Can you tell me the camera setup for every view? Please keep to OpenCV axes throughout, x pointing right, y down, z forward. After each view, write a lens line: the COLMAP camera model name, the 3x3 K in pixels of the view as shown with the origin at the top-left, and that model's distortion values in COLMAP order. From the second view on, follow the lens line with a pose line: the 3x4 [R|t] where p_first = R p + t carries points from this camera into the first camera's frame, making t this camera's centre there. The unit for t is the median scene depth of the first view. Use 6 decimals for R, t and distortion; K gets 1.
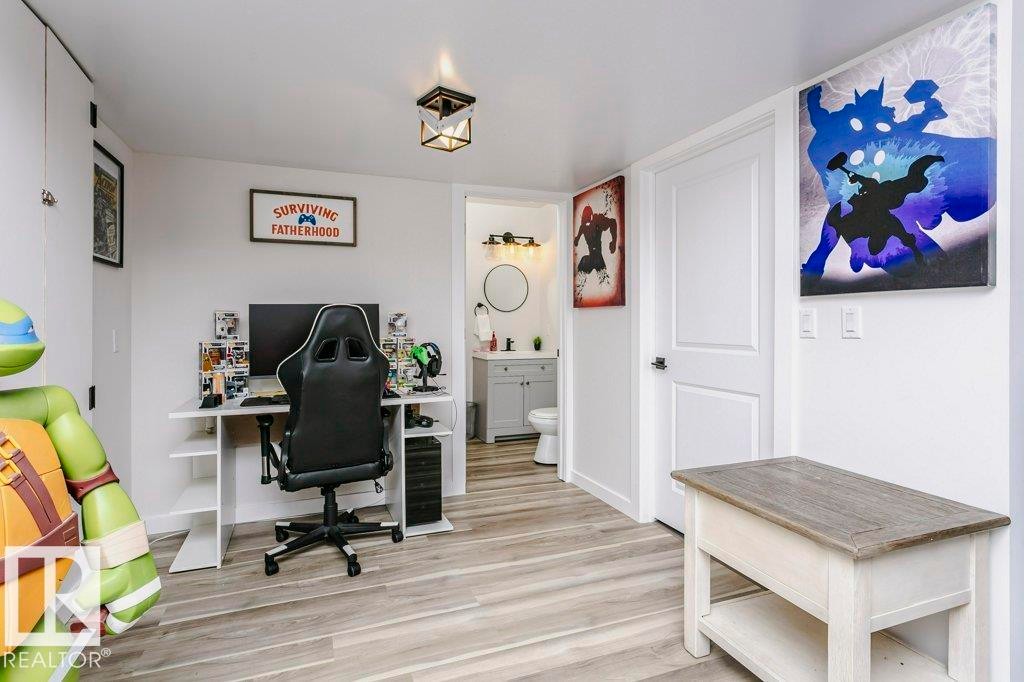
lens RADIAL K [[513.0, 0, 502.9], [0, 513.0, 328.5], [0, 0, 1]] dist [0.005870, 0.000259]
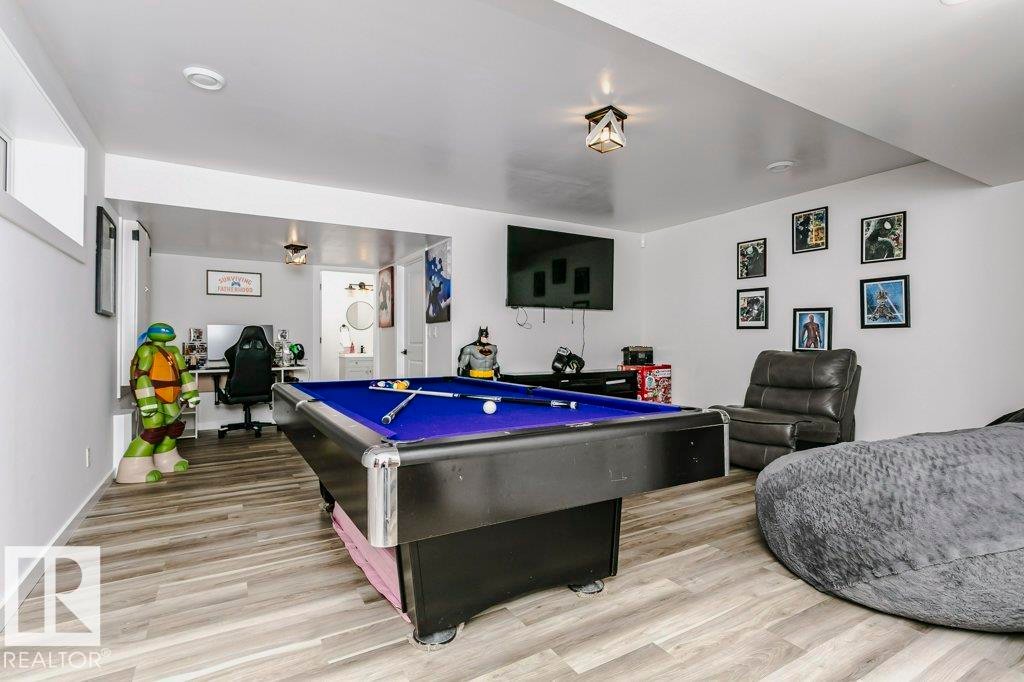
lens RADIAL K [[490.7, 0, 502.0], [0, 490.7, 341.1], [0, 0, 1]] dist [0.010598, 0.001115]
pose [[0.988575, -0.001552, 0.150725, 0.376508], [0.003614, 0.999904, -0.013405, 0.047338], [-0.150689, 0.013796, 0.988485, -1.112092]]
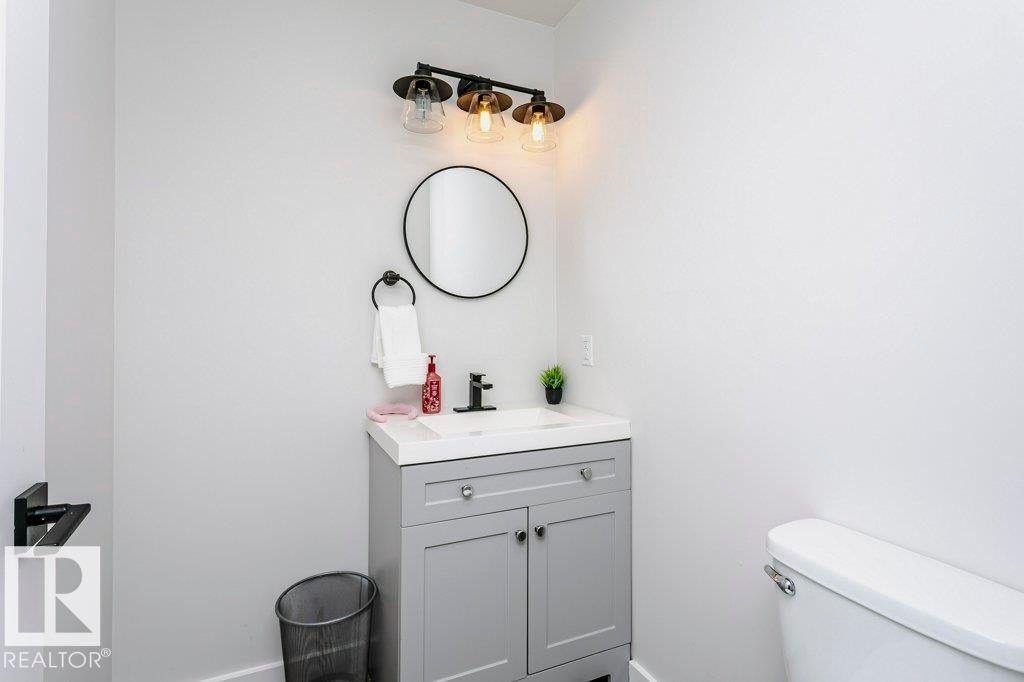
lens RADIAL K [[490.7, 0, 502.0], [0, 490.7, 341.1], [0, 0, 1]] dist [0.010598, 0.001115]
pose [[0.998532, -0.003402, 0.054061, 0.018222], [0.003565, 0.999989, -0.002913, -0.003769], [-0.054050, 0.003101, 0.998533, 1.136175]]
